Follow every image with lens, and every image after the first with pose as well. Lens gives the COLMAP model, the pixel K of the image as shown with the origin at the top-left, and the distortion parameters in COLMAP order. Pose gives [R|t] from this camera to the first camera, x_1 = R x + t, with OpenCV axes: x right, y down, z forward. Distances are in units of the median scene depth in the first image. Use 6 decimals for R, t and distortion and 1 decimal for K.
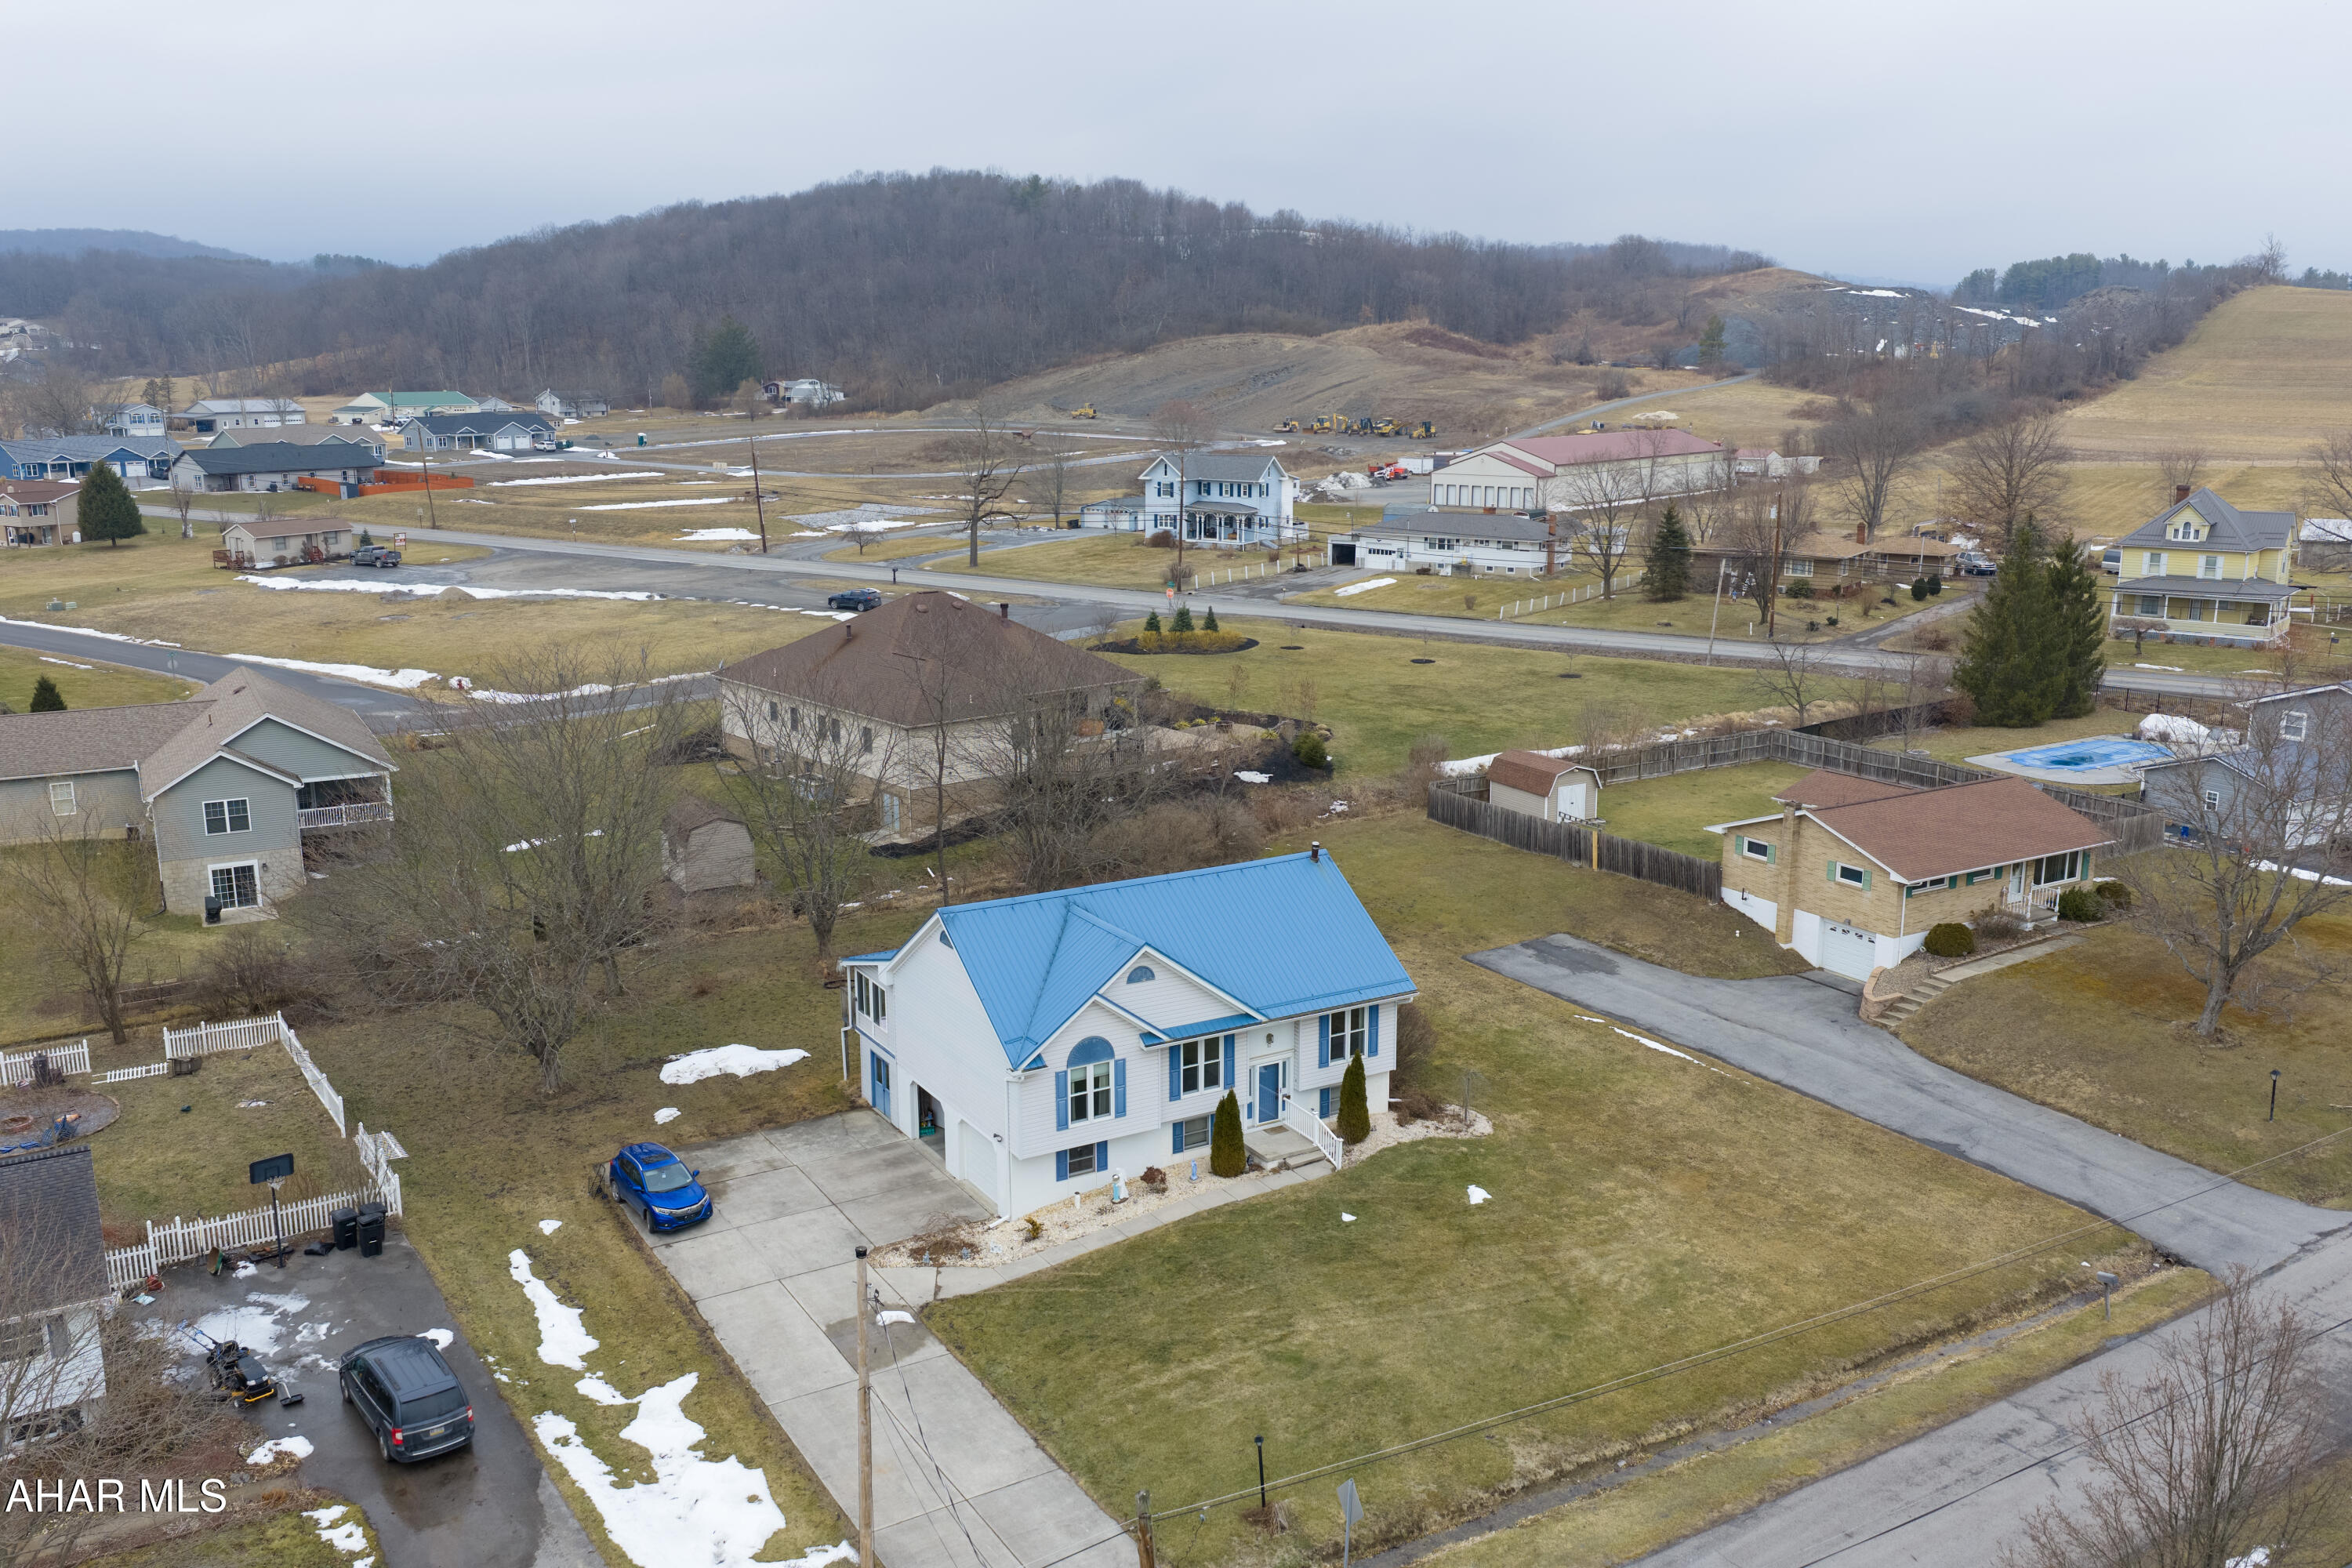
lens RADIAL K [[1945.2, 0, 1189.0], [0, 1945.2, 797.4], [0, 0, 1]] dist [0.023139, -0.040781]
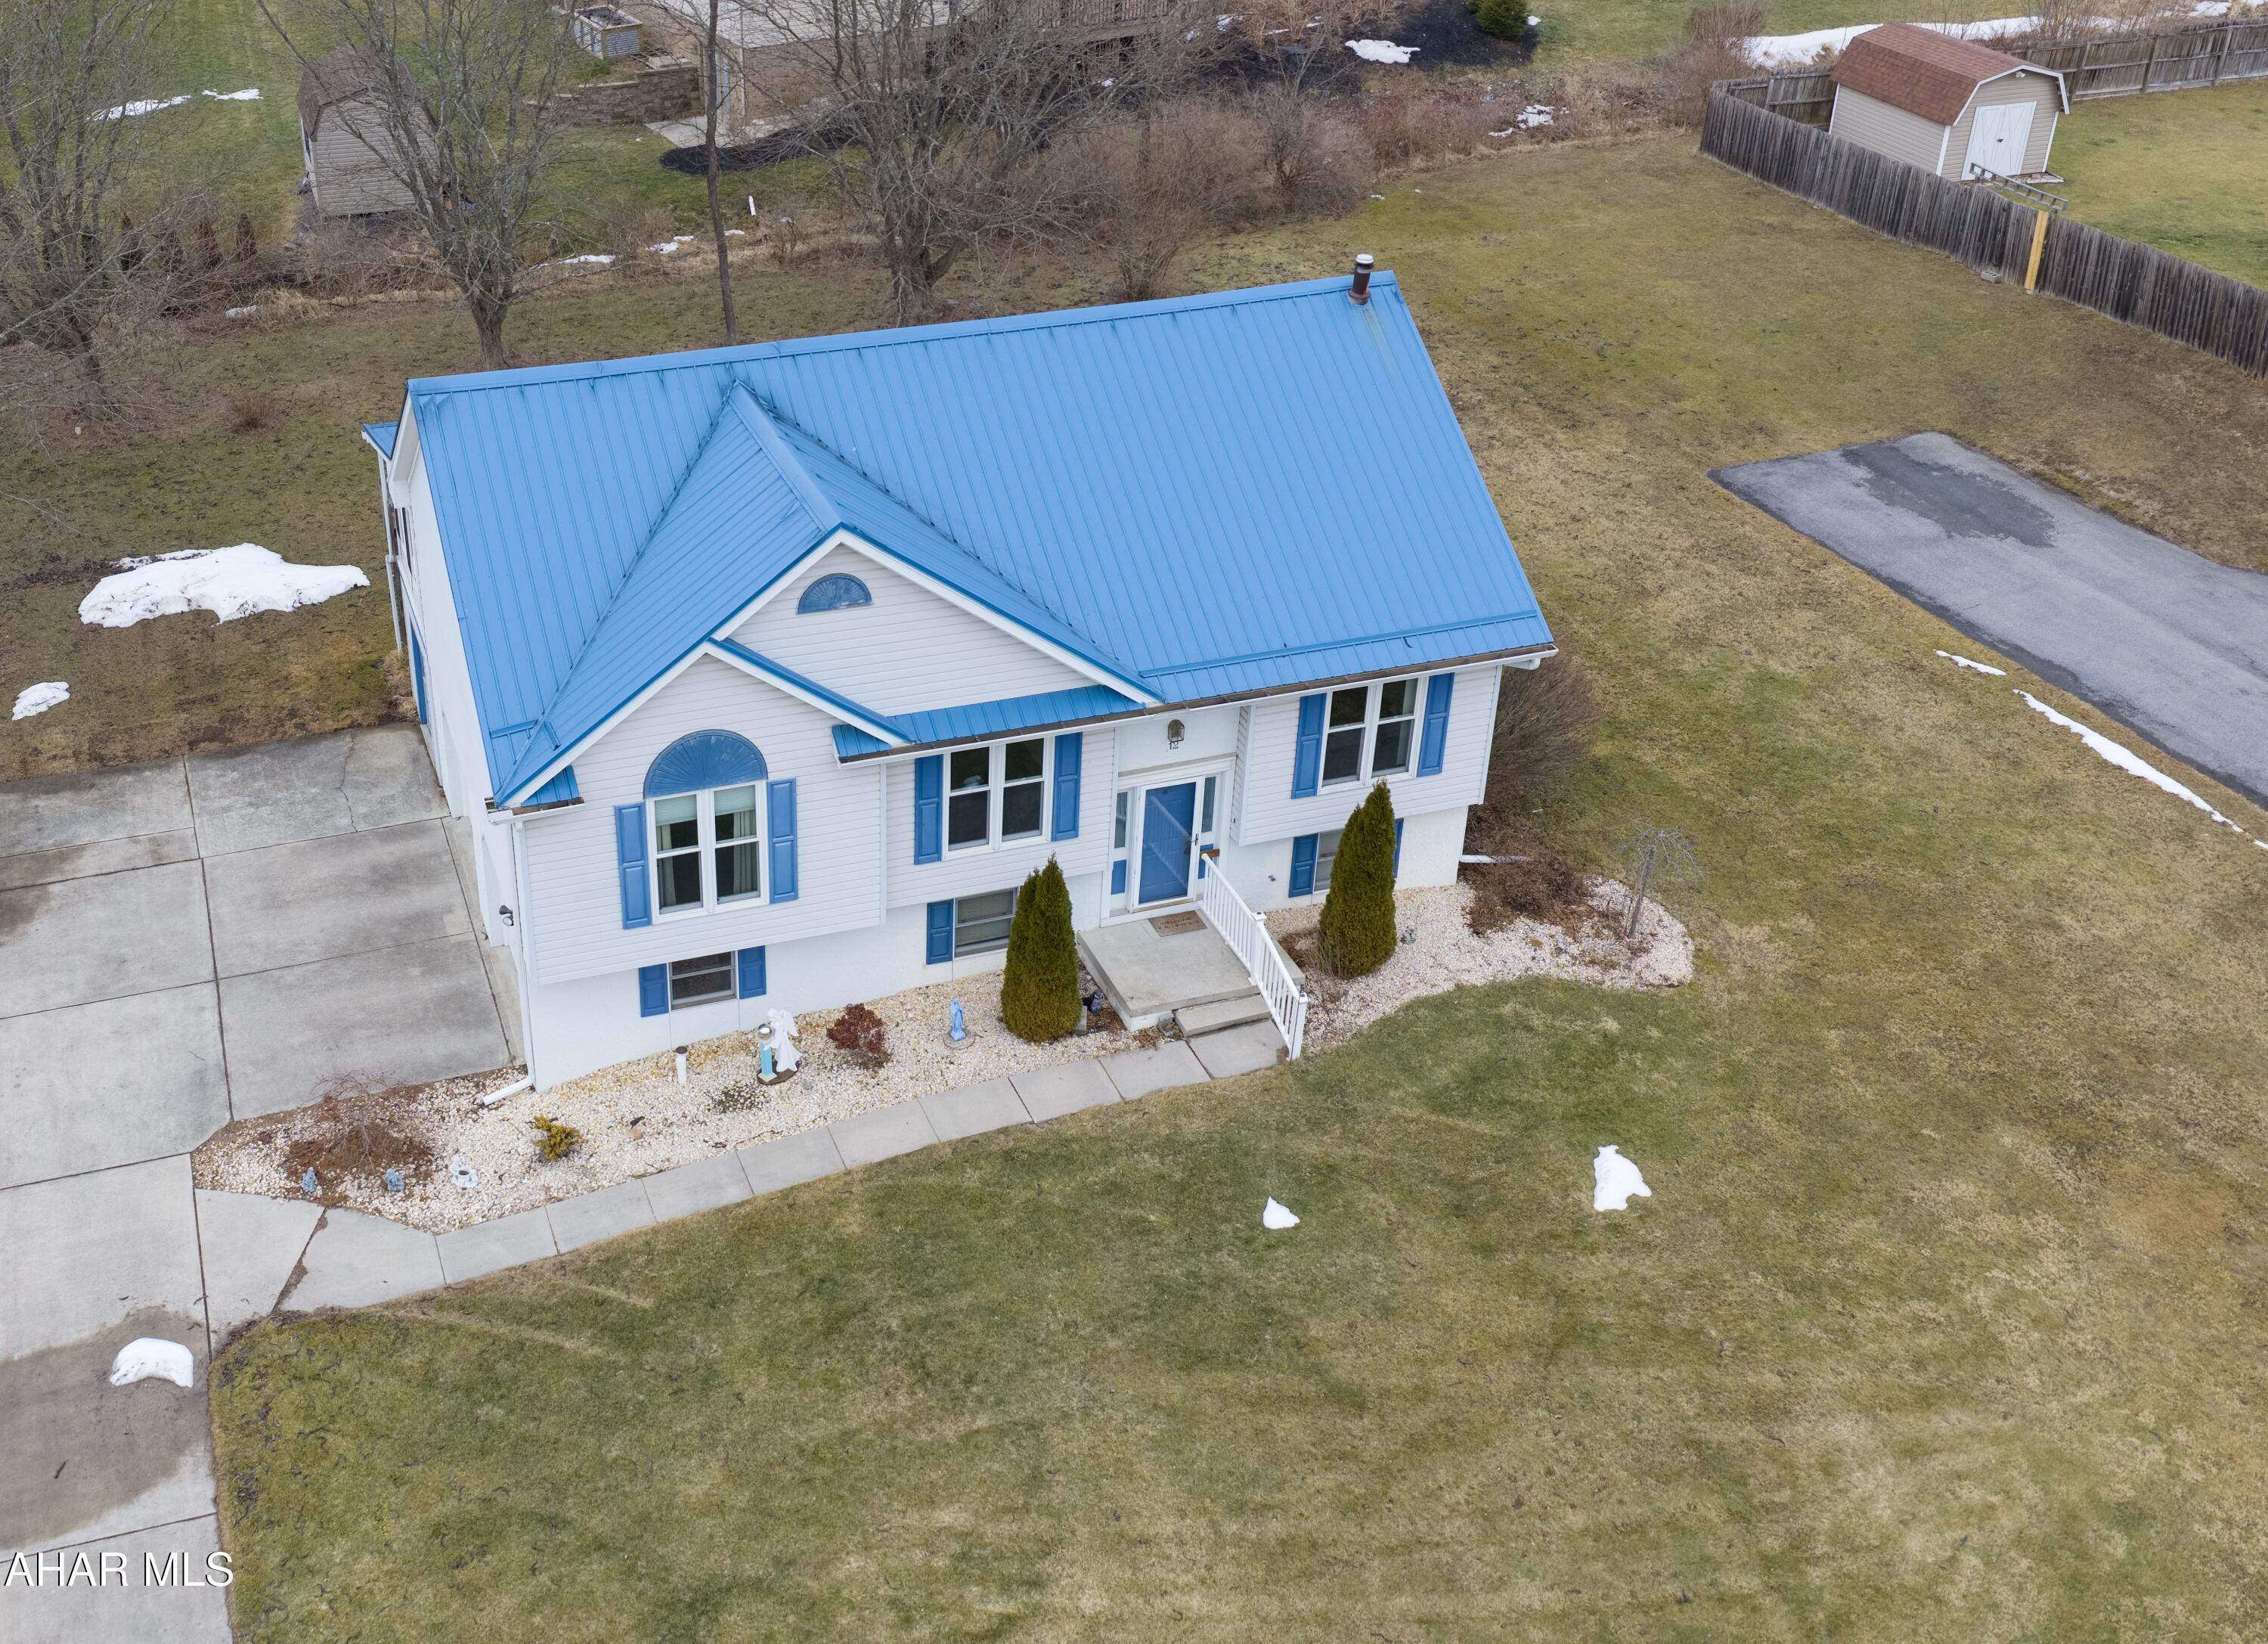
lens RADIAL K [[2367.6, 0, 855.8], [0, 2367.6, 677.1], [0, 0, 1]] dist [0.006425, 0.000000]
pose [[0.971737, 0.107062, -0.210391, 0.082224], [-0.046922, 0.961058, 0.272335, -0.027133], [0.231355, -0.254766, 0.938919, 0.497438]]
